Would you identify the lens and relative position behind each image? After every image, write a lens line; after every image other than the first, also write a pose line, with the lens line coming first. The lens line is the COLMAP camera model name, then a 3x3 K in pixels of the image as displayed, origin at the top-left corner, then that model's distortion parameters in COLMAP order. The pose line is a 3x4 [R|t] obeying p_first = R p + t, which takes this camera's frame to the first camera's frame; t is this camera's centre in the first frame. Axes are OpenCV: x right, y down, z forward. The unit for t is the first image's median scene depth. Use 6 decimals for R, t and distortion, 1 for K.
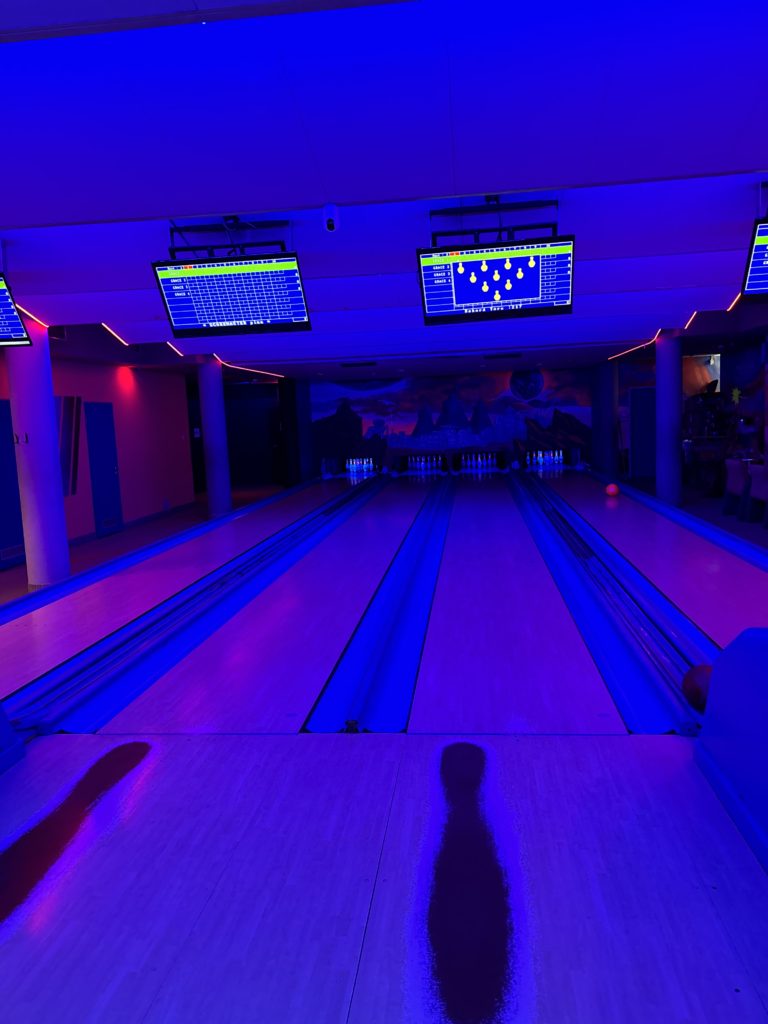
lens RADIAL K [[754.1, 0, 385.2], [0, 754.1, 480.6], [0, 0, 1]] dist [0.001000, -0.006350]
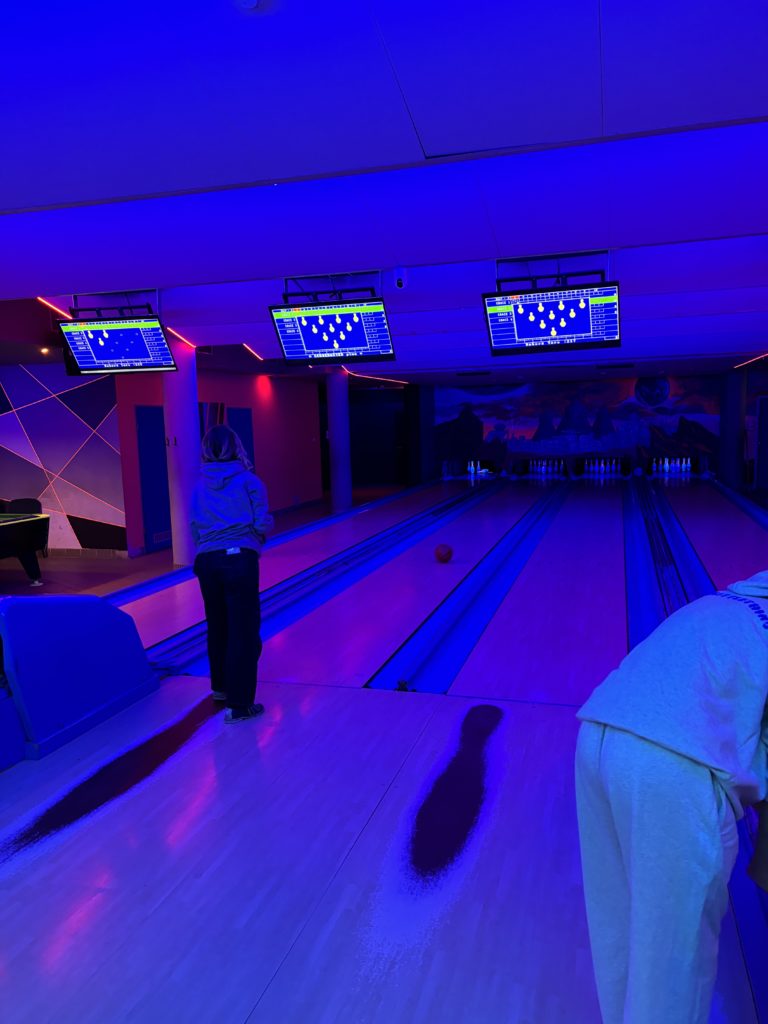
lens RADIAL K [[754.1, 0, 385.2], [0, 754.1, 480.6], [0, 0, 1]] dist [0.001000, -0.006350]
pose [[0.982874, 0.030554, -0.181730, 0.078097], [-0.030239, 0.999533, 0.004504, -0.010290], [0.181782, 0.001068, 0.983338, -0.127407]]
